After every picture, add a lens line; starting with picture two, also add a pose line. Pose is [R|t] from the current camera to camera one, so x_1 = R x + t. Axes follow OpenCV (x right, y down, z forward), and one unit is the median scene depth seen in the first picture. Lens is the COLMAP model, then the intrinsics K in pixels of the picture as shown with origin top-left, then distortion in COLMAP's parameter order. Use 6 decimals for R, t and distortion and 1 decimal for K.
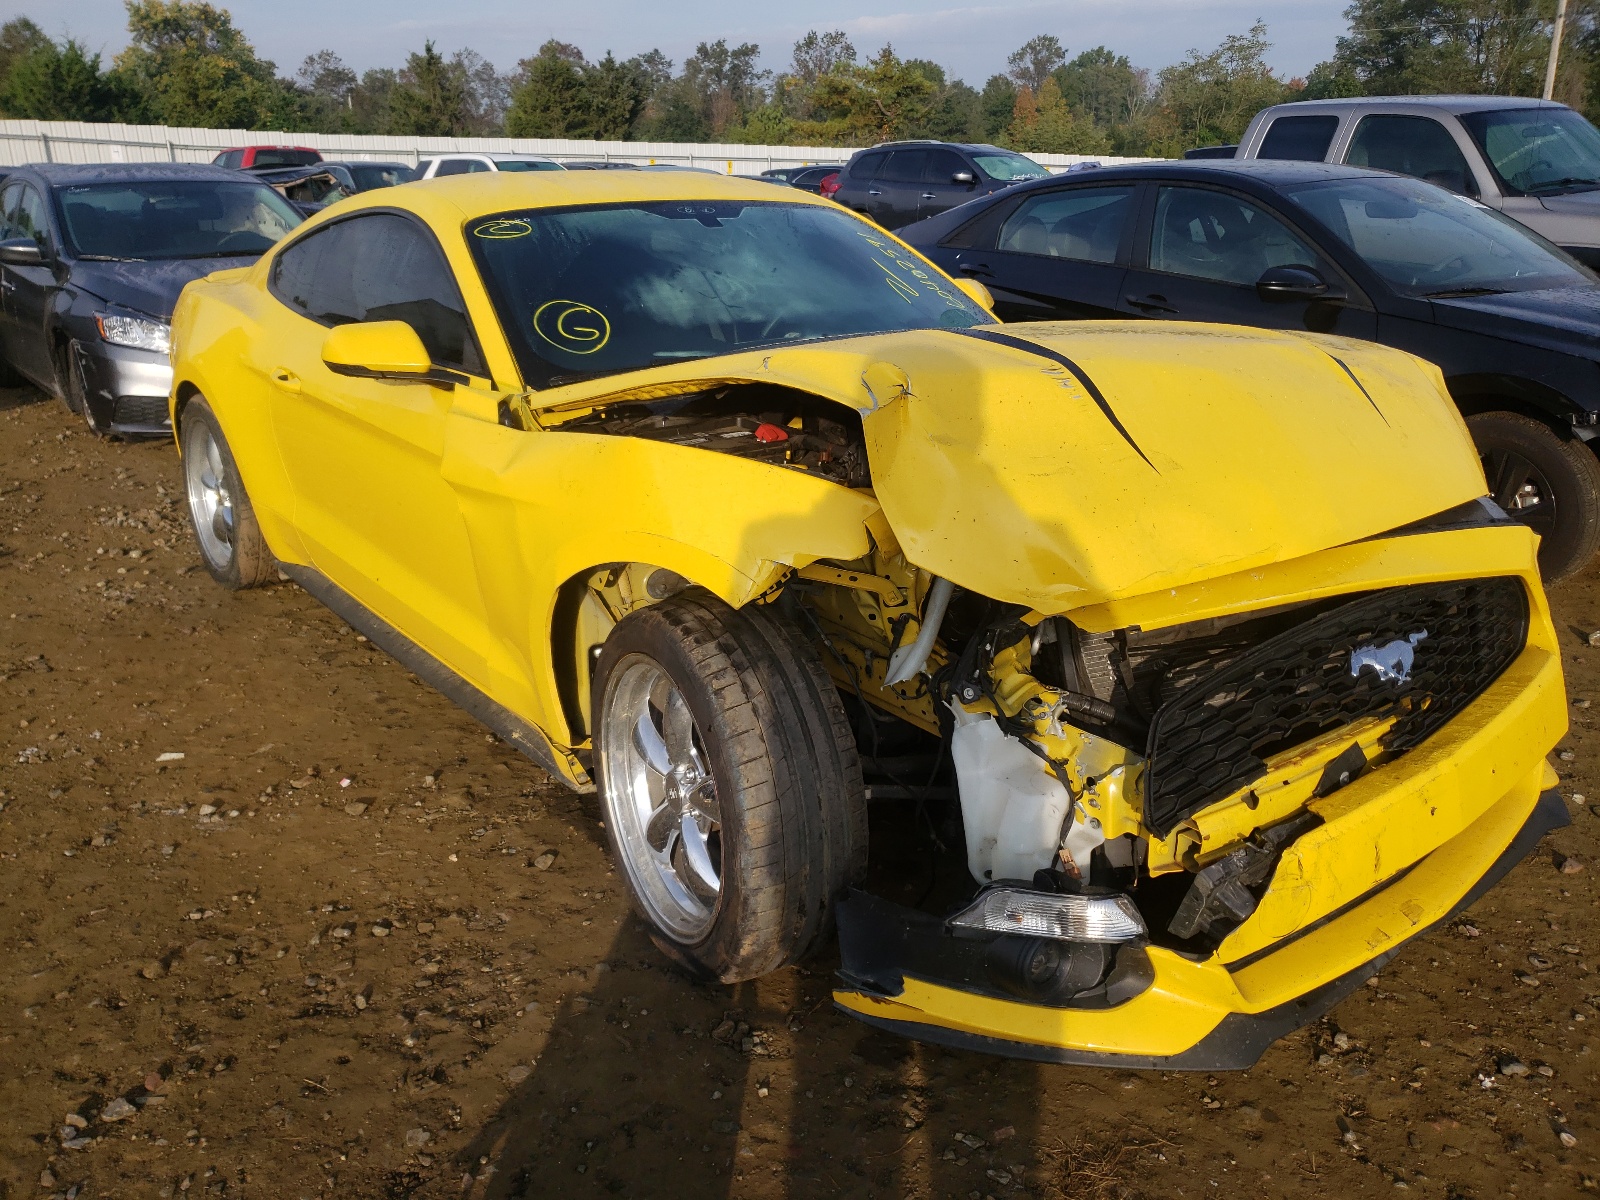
lens RADIAL K [[1482.1, 0, 800.0], [0, 1482.1, 600.0], [0, 0, 1]] dist [0.033494, 0.004854]
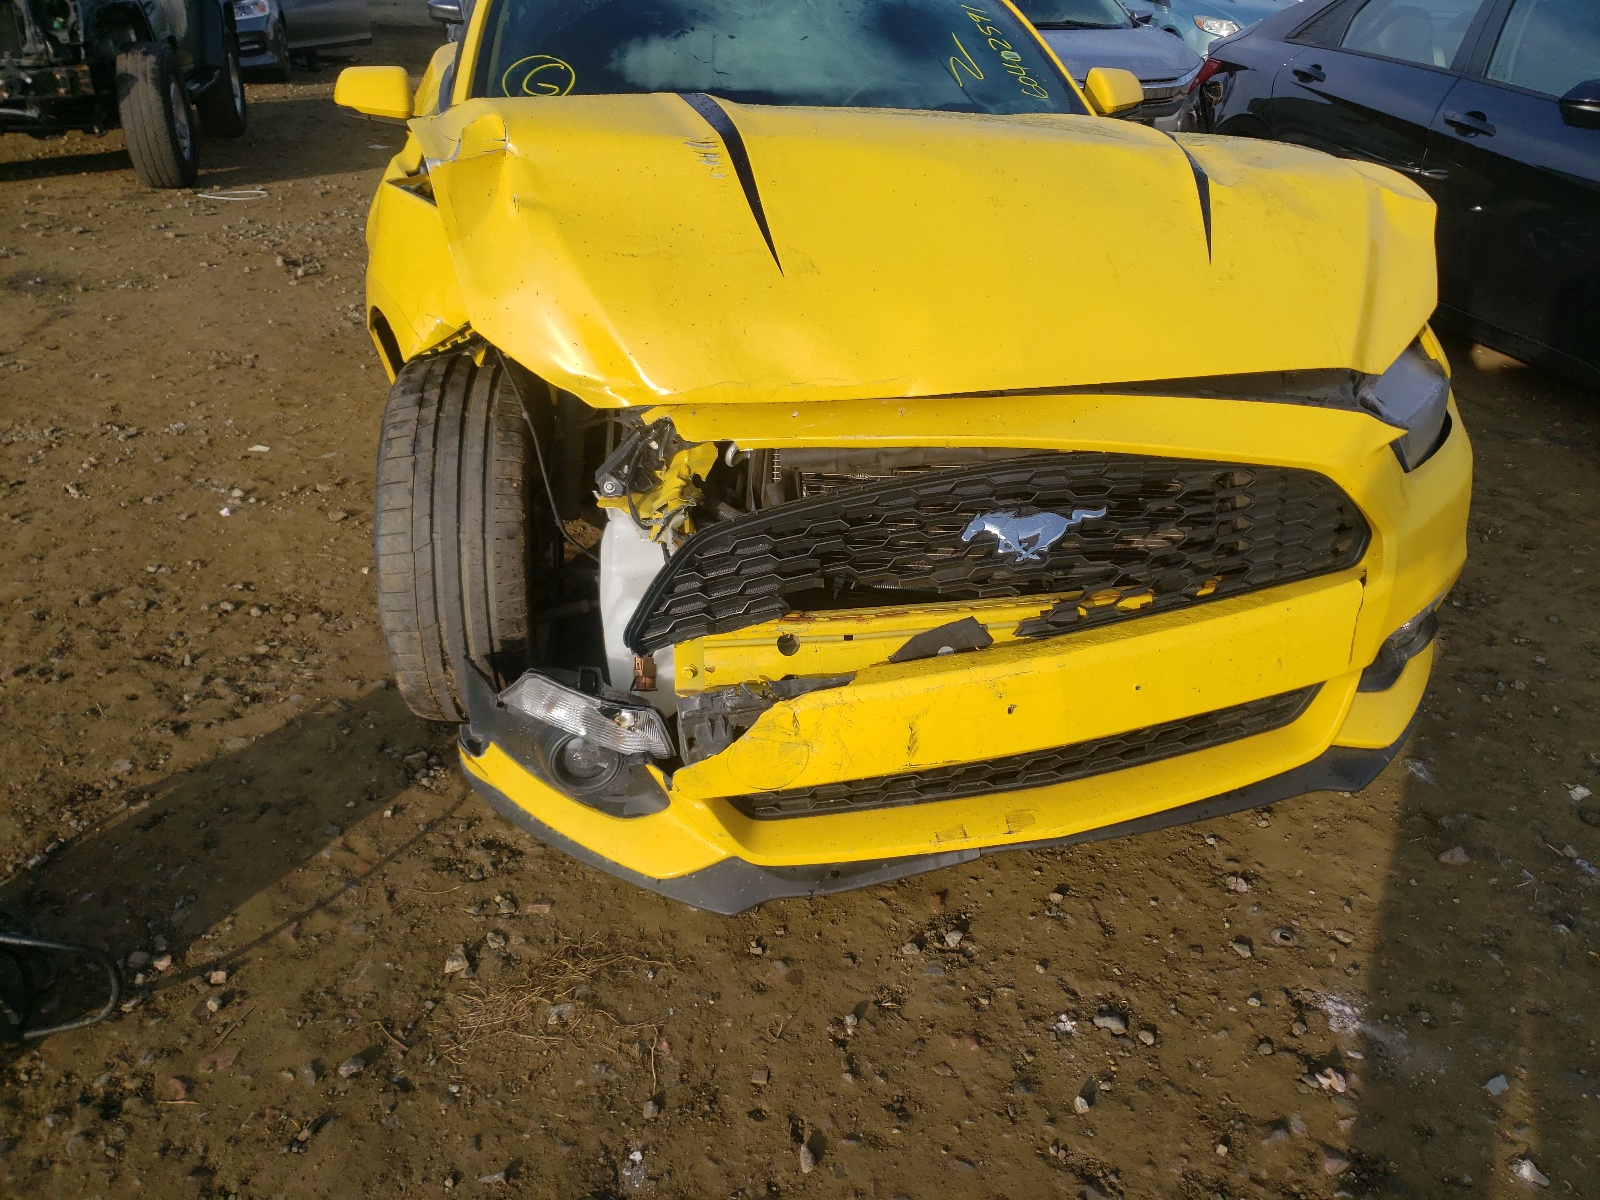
lens RADIAL K [[1482.1, 0, 800.0], [0, 1482.1, 600.0], [0, 0, 1]] dist [0.033494, 0.004854]
pose [[0.882377, 0.203938, -0.424053, 0.649468], [-0.151146, 0.976282, 0.155012, -0.035107], [0.445608, -0.072685, 0.892273, 0.168688]]
